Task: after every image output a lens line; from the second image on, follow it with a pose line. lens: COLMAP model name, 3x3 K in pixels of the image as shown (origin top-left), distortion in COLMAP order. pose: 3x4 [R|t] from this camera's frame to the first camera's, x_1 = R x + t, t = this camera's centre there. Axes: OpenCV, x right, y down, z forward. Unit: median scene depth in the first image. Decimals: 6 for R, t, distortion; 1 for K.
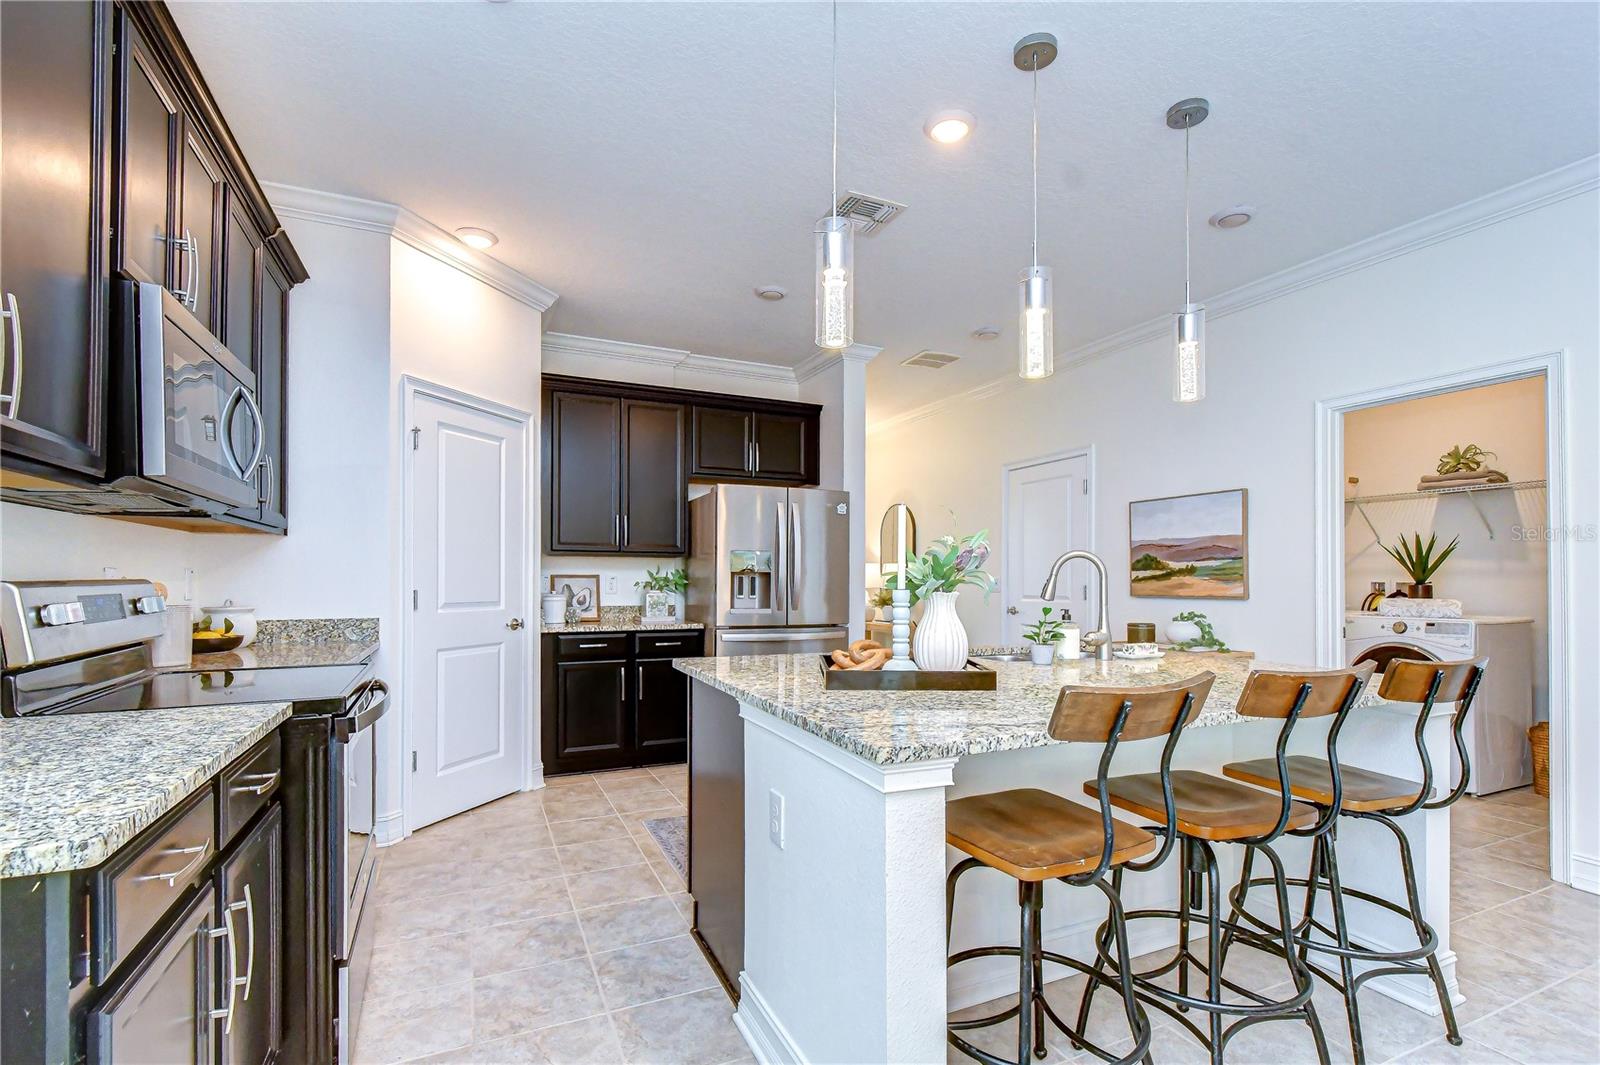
lens RADIAL K [[739.3, 0, 794.2], [0, 739.3, 575.7], [0, 0, 1]] dist [0.000422, 0.000284]
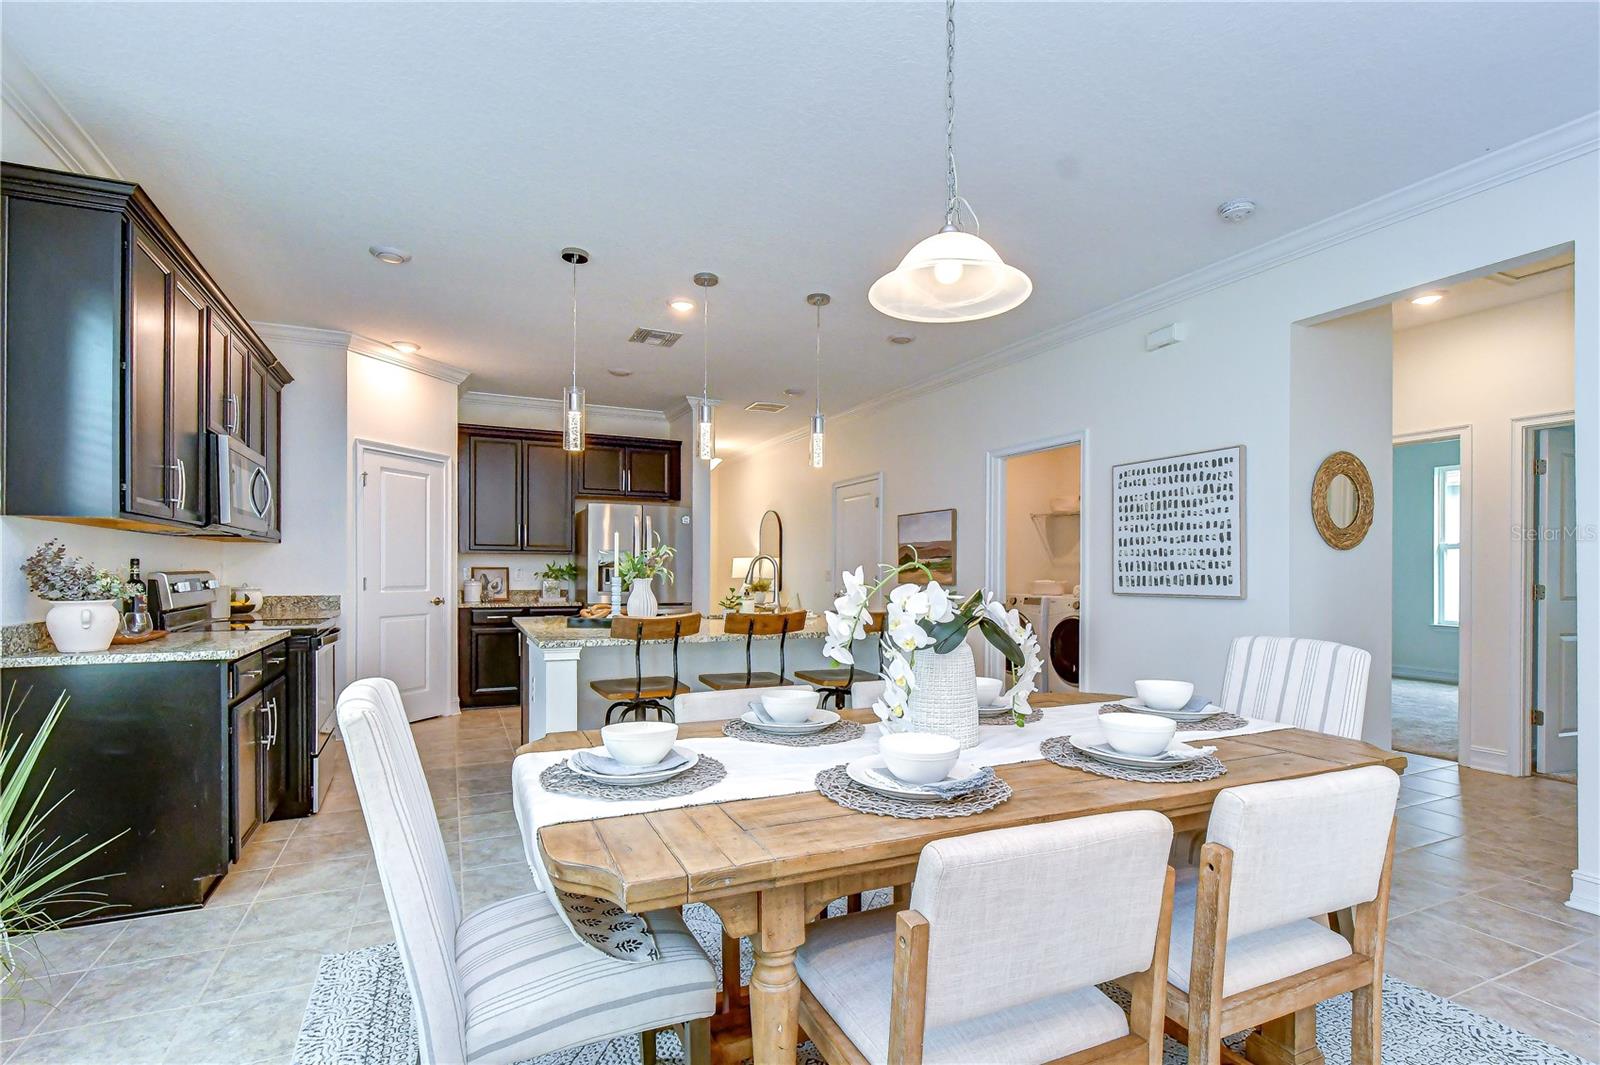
lens RADIAL K [[727.1, 0, 797.8], [0, 727.1, 574.7], [0, 0, 1]] dist [0.002523, -0.000026]
pose [[0.999512, 0.001566, 0.031195, 0.294650], [-0.001928, 0.999931, 0.011588, -0.005189], [-0.031175, -0.011642, 0.999446, -0.469027]]
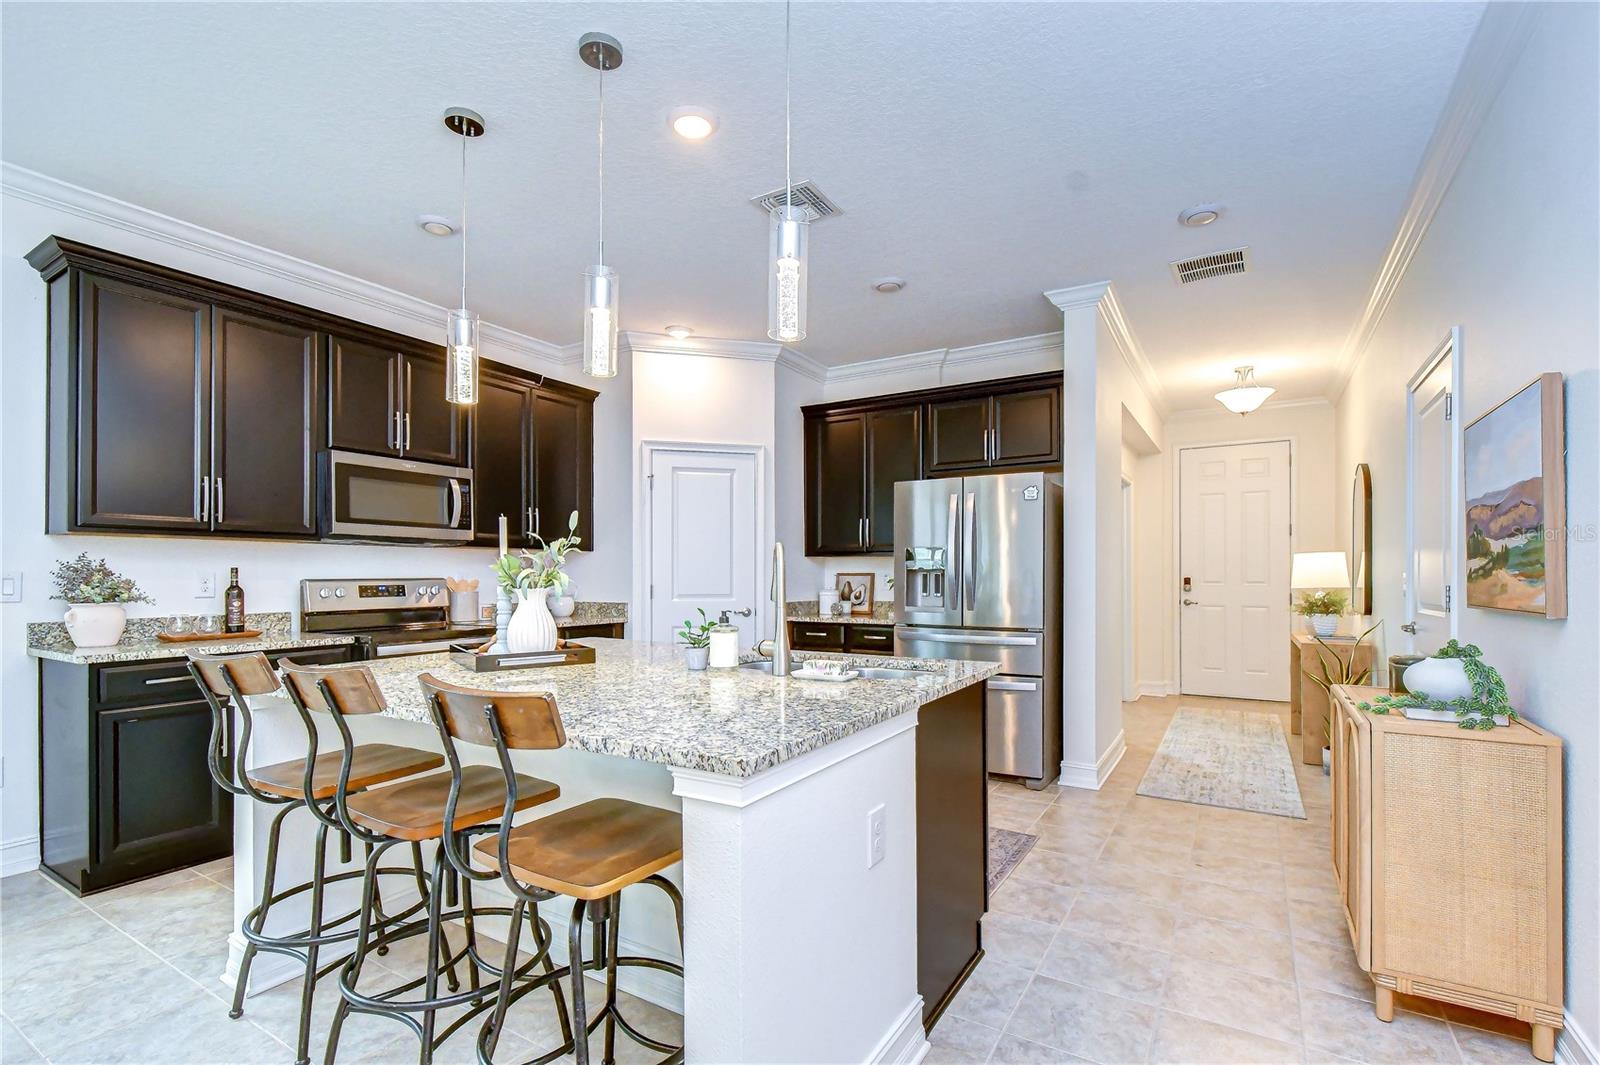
lens RADIAL K [[727.1, 0, 797.8], [0, 727.1, 574.7], [0, 0, 1]] dist [0.002523, -0.000026]
pose [[0.555871, -0.005580, -0.831250, 0.737081], [0.008427, 0.999964, -0.001077, 0.002265], [0.831226, -0.006406, 0.555898, 0.377392]]
